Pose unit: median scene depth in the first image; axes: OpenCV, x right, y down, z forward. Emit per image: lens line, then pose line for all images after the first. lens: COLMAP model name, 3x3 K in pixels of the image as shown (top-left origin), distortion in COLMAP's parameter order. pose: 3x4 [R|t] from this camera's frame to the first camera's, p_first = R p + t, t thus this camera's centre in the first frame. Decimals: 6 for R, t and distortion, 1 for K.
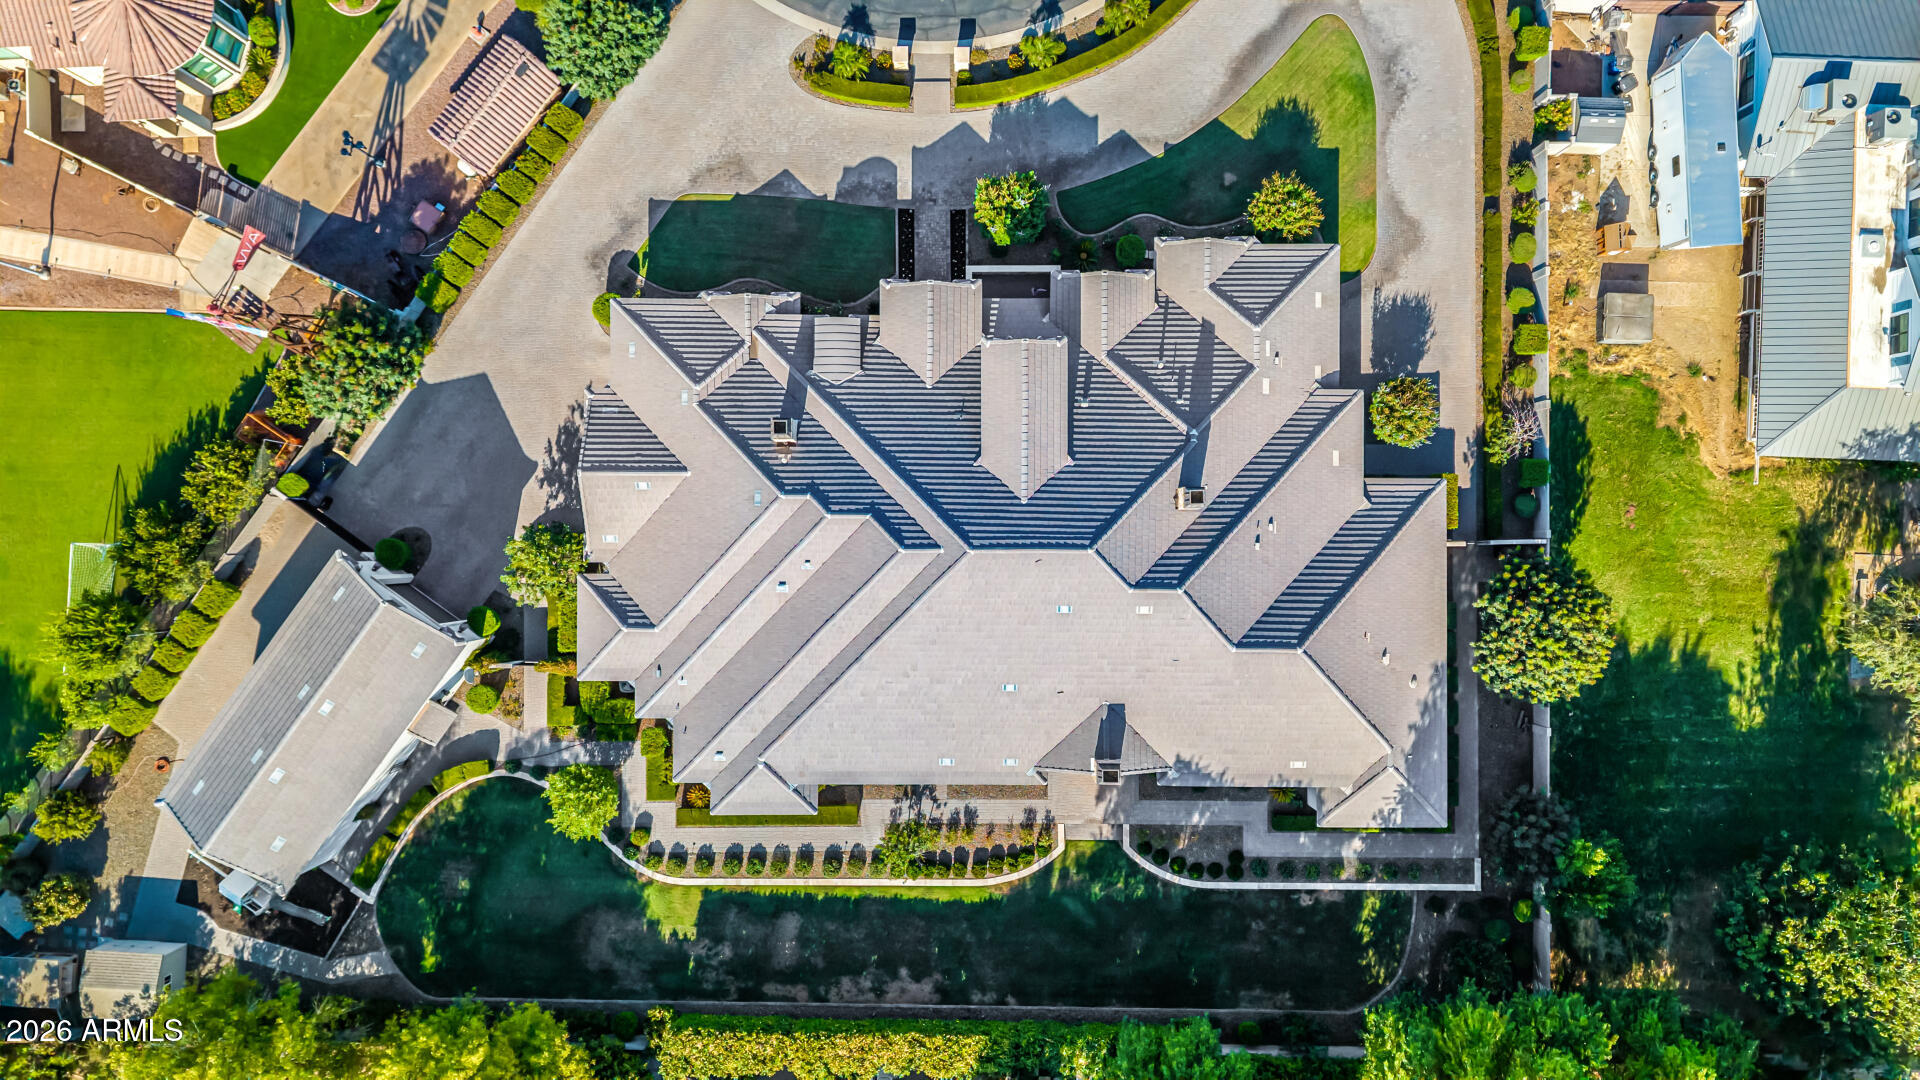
lens RADIAL K [[1285.7, 0, 954.1], [0, 1285.7, 534.9], [0, 0, 1]] dist [0.061670, -0.091283]
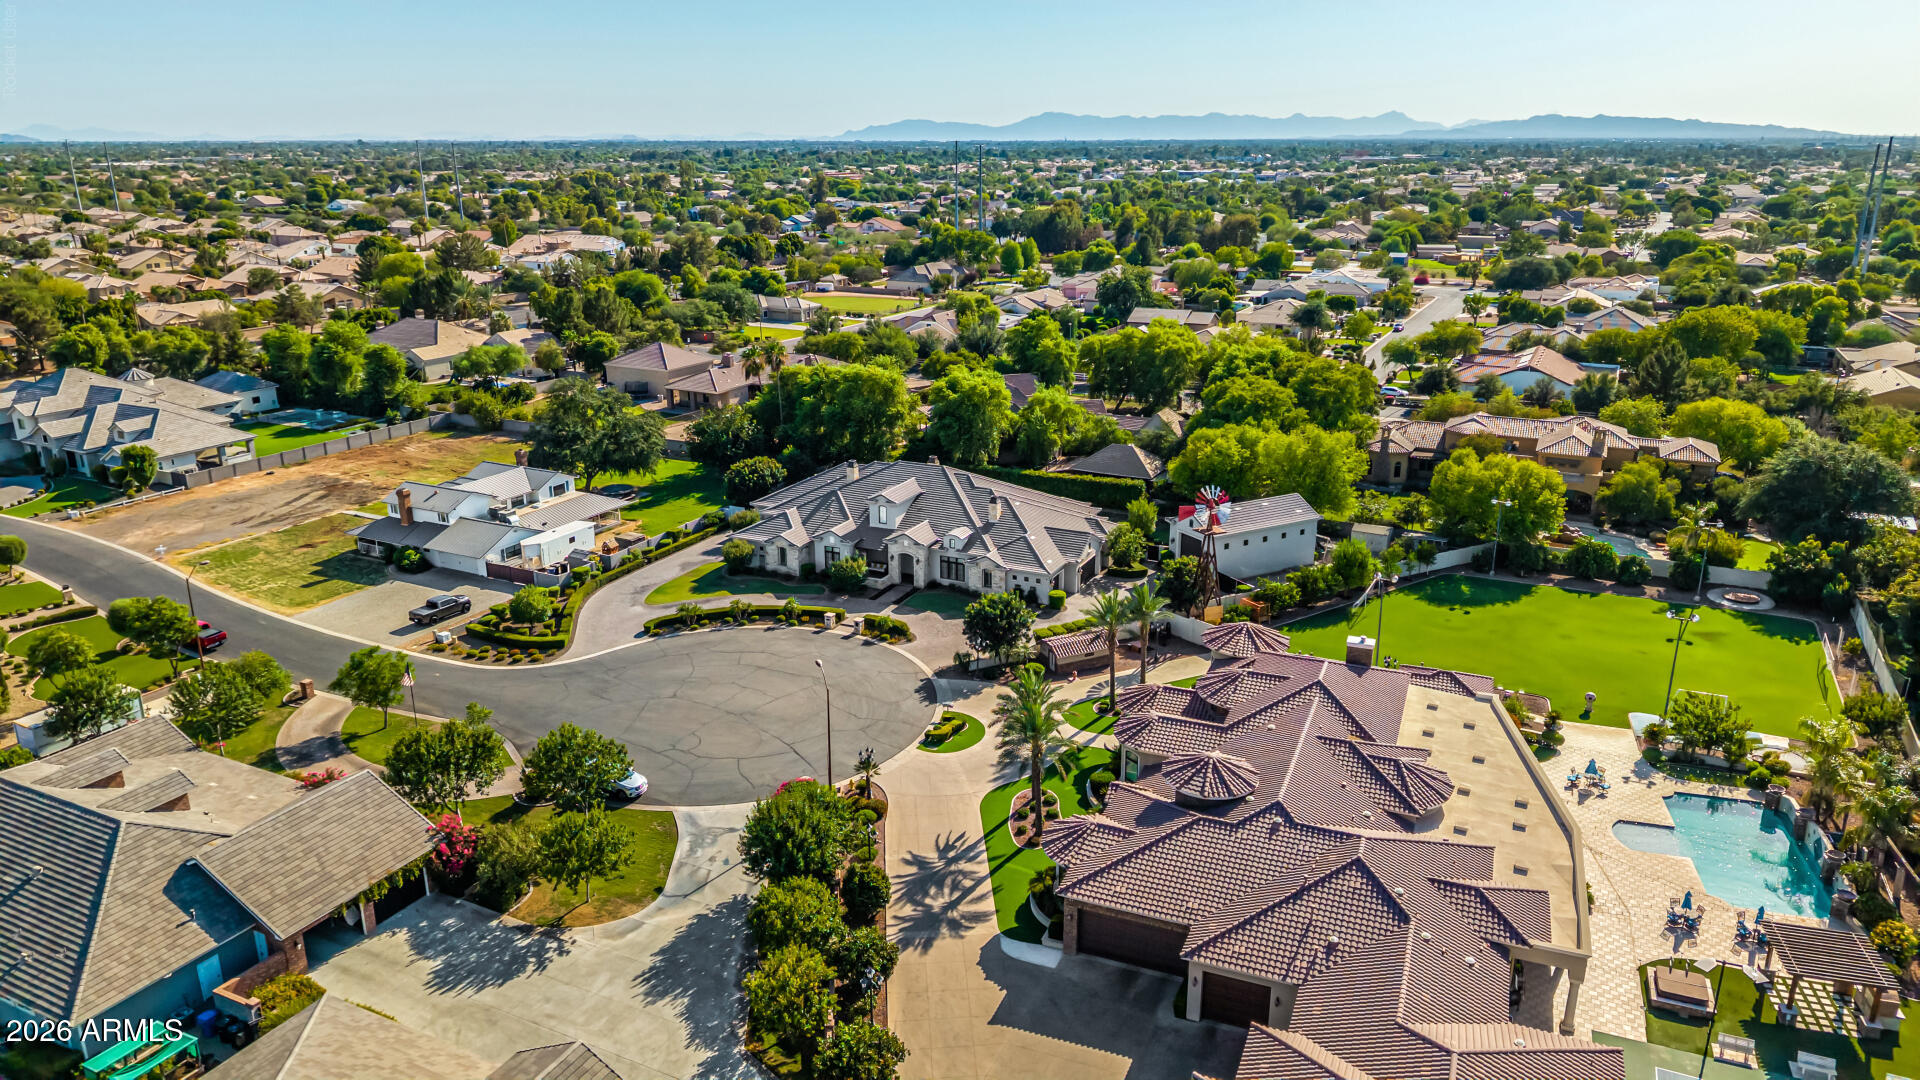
lens RADIAL K [[1285.7, 0, 954.1], [0, 1285.7, 534.9], [0, 0, 1]] dist [0.061670, -0.091283]
pose [[-0.901617, -0.124142, 0.414337, -0.889503], [0.432535, -0.259459, 0.863478, -1.826979], [0.000310, 0.957742, 0.287628, 0.362442]]
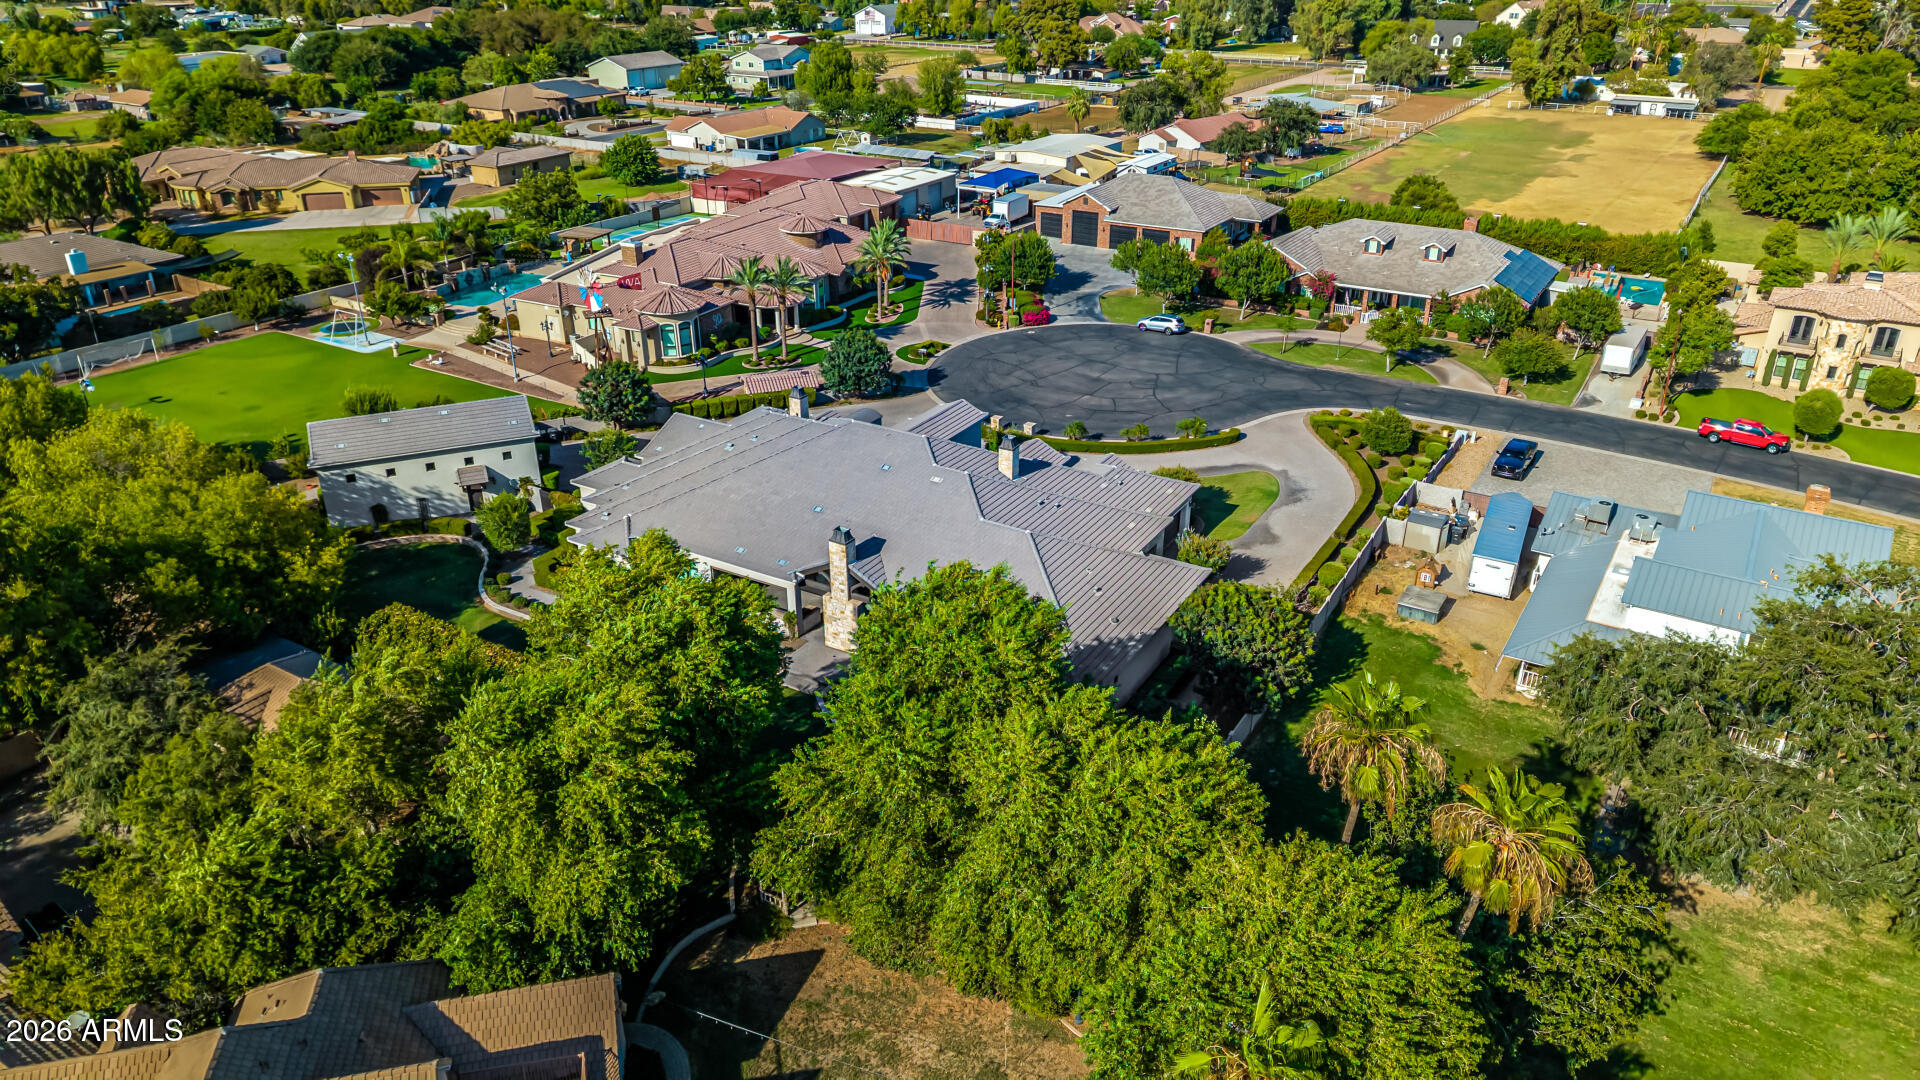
lens RADIAL K [[1282.6, 0, 960.0], [0, 1282.6, 540.0], [0, 0, 1]] dist [0.021704, -0.022416]
pose [[0.858351, 0.226841, -0.460192, 0.687532], [-0.513052, 0.385412, -0.766965, 0.935494], [0.003384, 0.894428, 0.447200, 0.411491]]
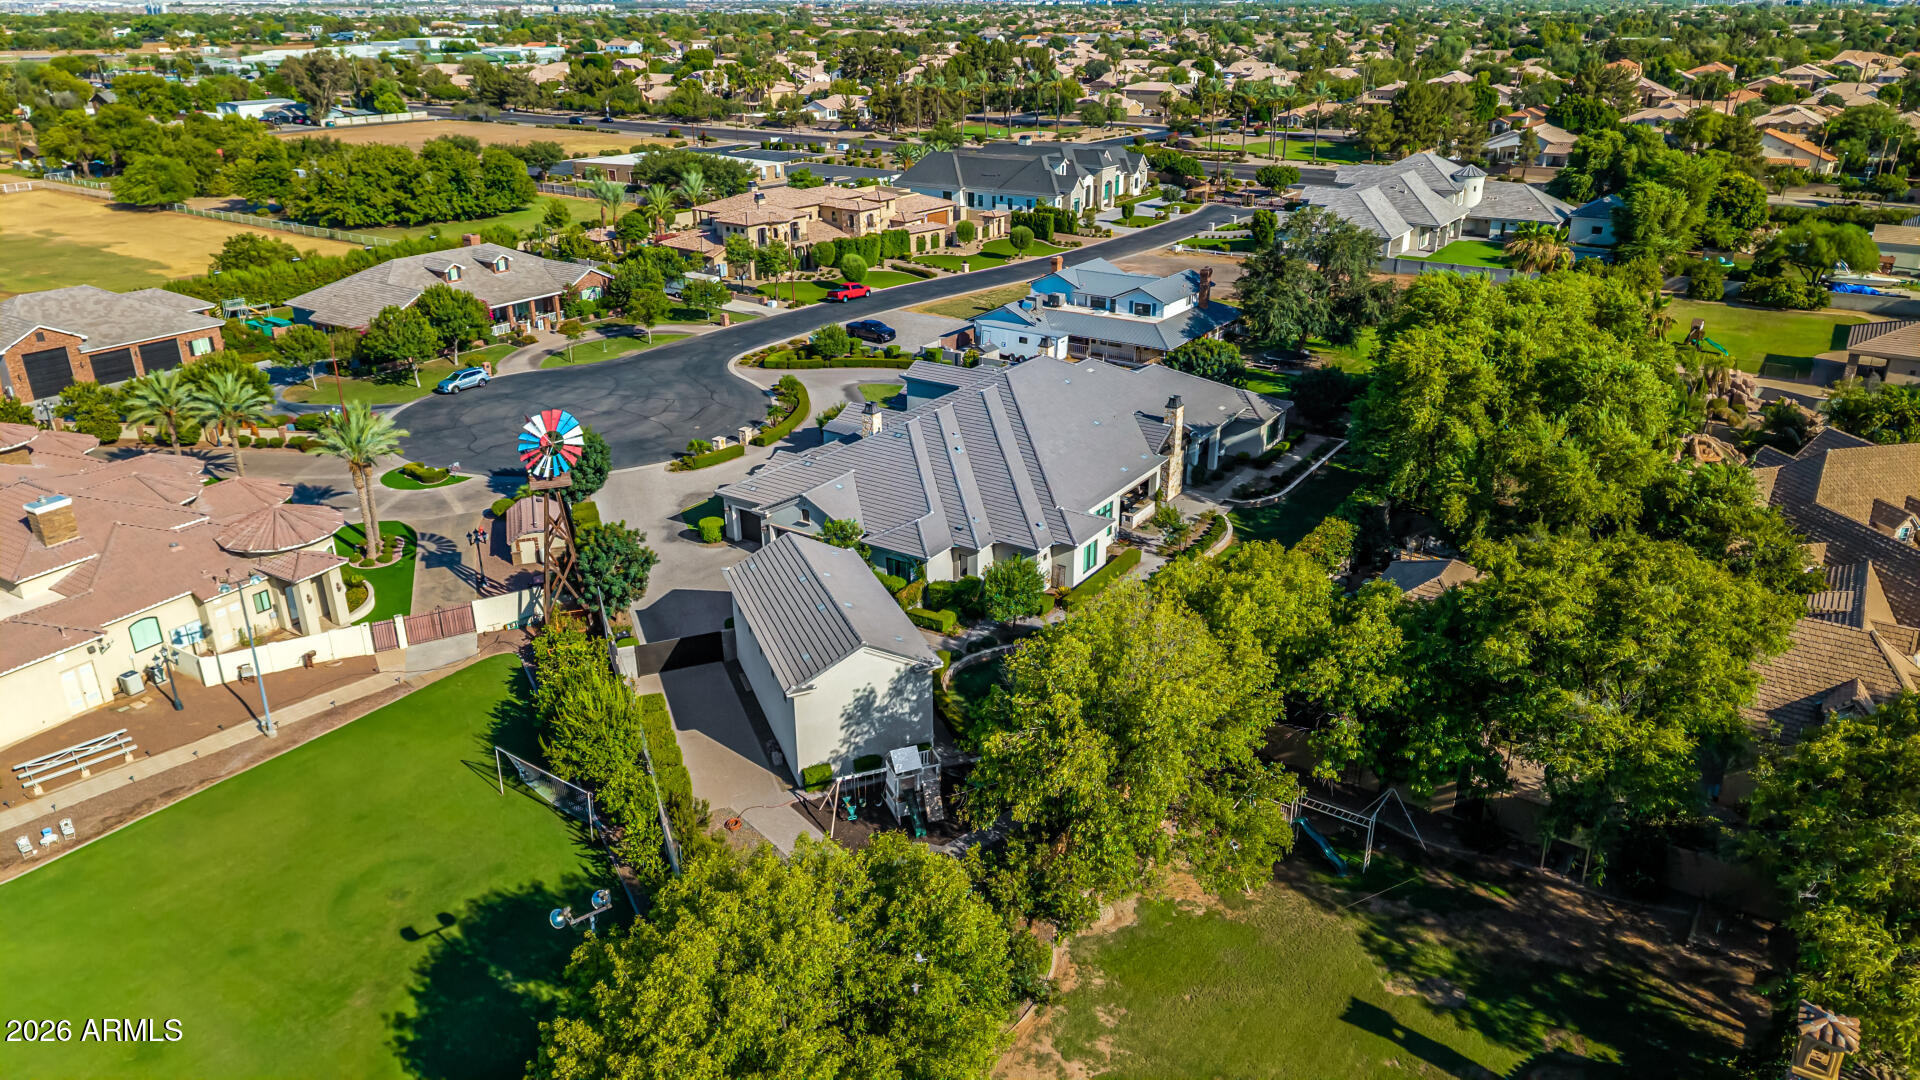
lens RADIAL K [[1282.6, 0, 960.0], [0, 1282.6, 540.0], [0, 0, 1]] dist [0.021704, -0.022416]
pose [[0.545748, -0.320411, 0.774271, -1.135464], [0.837909, 0.217713, -0.500509, 0.690627], [-0.008200, 0.921921, 0.387292, 0.491249]]
